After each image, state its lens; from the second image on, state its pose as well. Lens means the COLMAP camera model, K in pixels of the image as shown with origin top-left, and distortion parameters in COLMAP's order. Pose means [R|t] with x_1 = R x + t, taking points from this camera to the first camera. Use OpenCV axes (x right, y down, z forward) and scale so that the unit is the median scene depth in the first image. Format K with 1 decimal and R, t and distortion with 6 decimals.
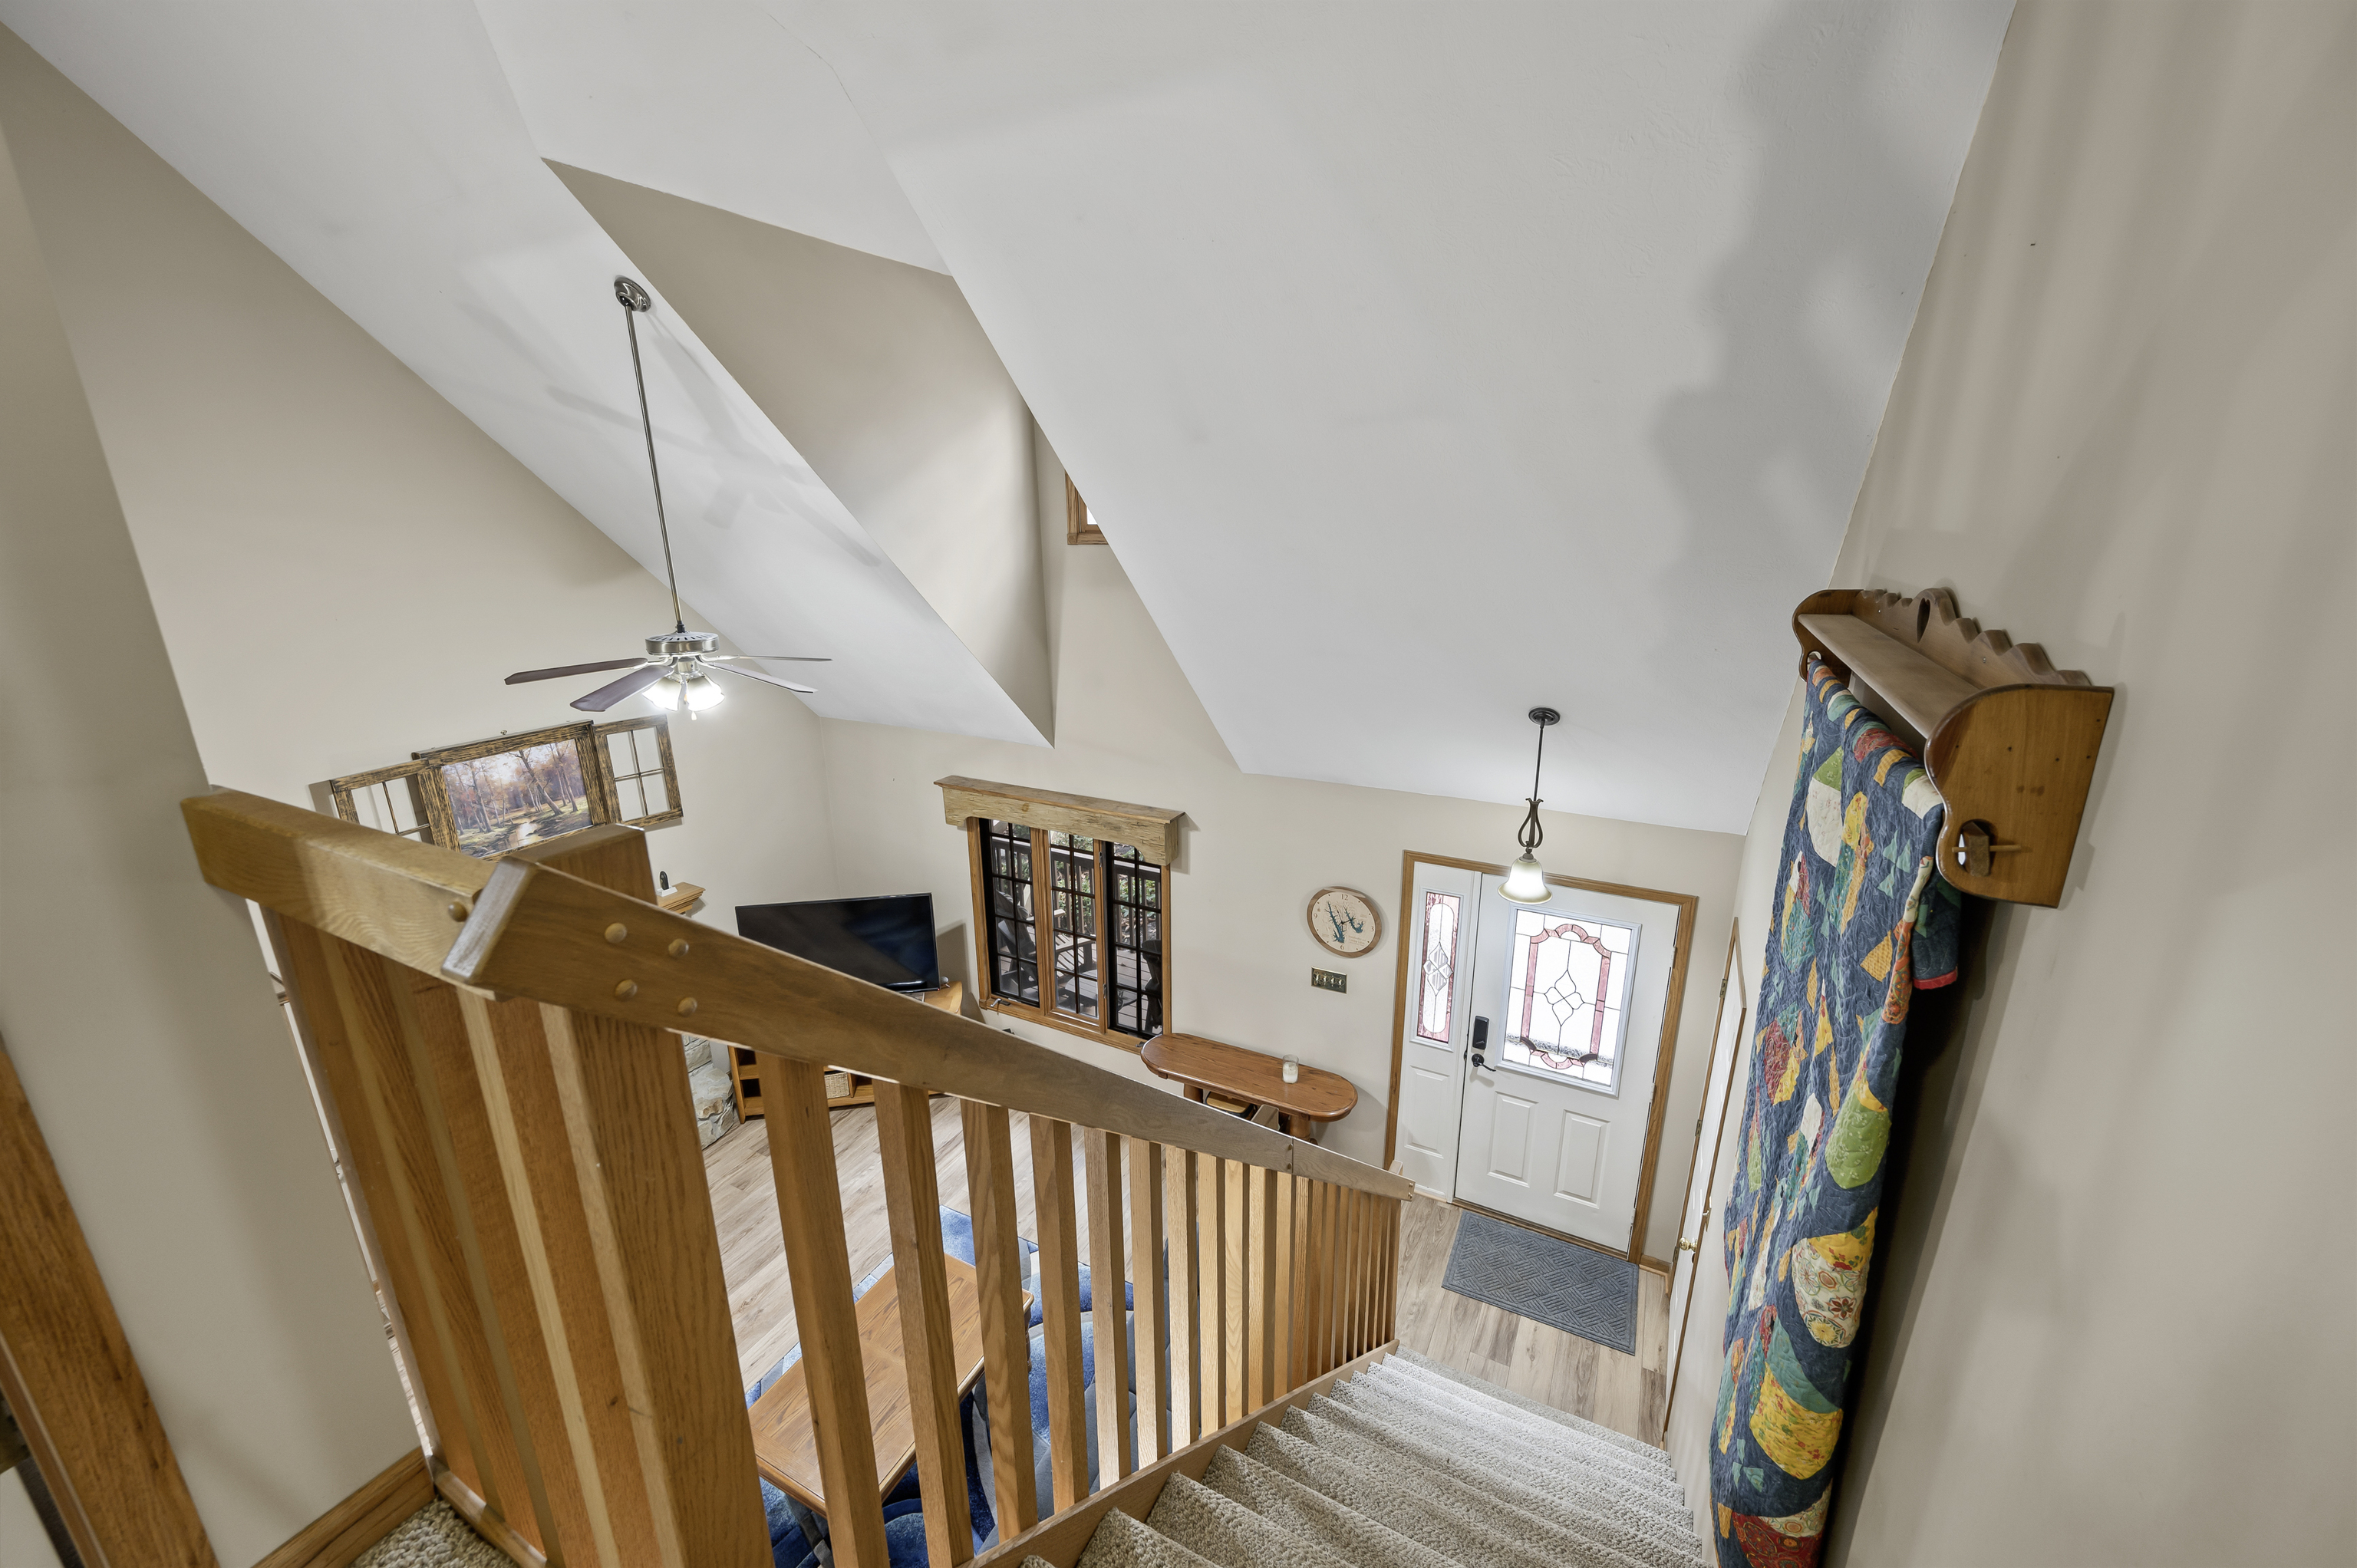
lens RADIAL K [[935.2, 0, 1178.2], [0, 935.2, 787.2], [0, 0, 1]] dist [-0.000760, -0.000234]
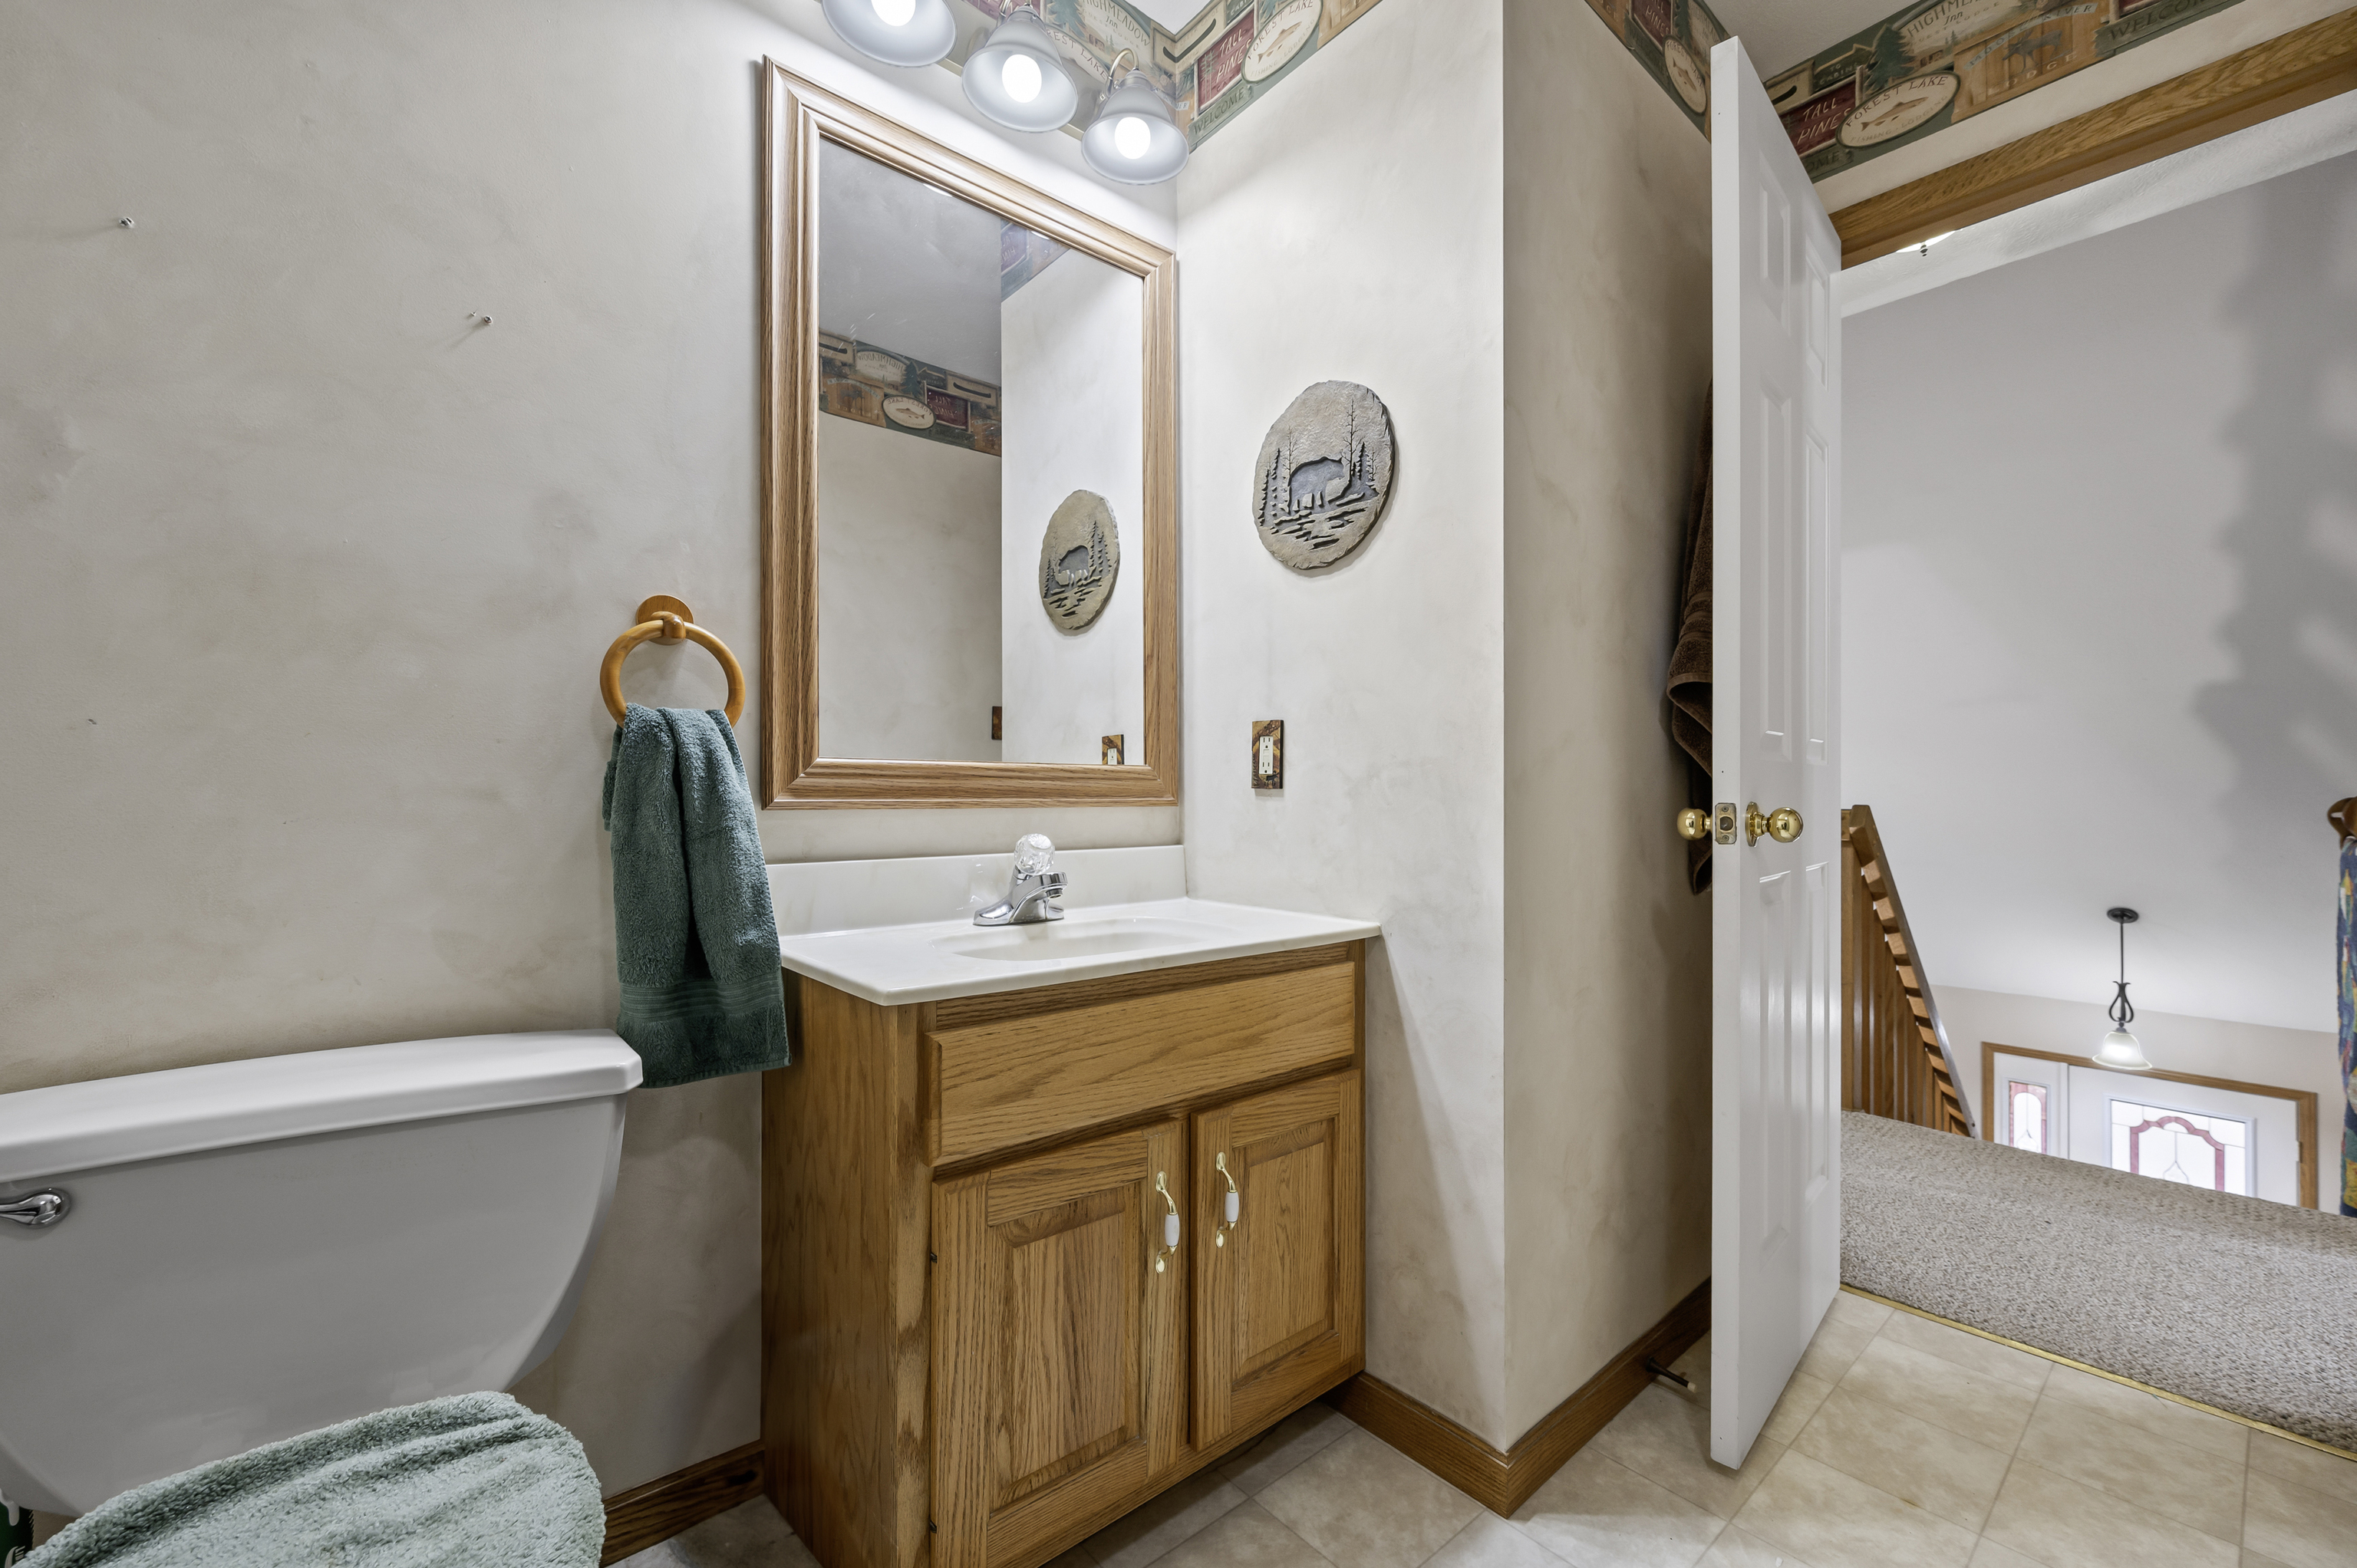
lens RADIAL K [[949.9, 0, 1172.3], [0, 949.9, 797.5], [0, 0, 1]] dist [0.000671, -0.004057]
pose [[0.925620, 0.009403, -0.378337, -0.290025], [-0.116990, 0.957837, -0.262415, 0.231542], [0.359918, 0.287158, 0.887693, -0.596550]]
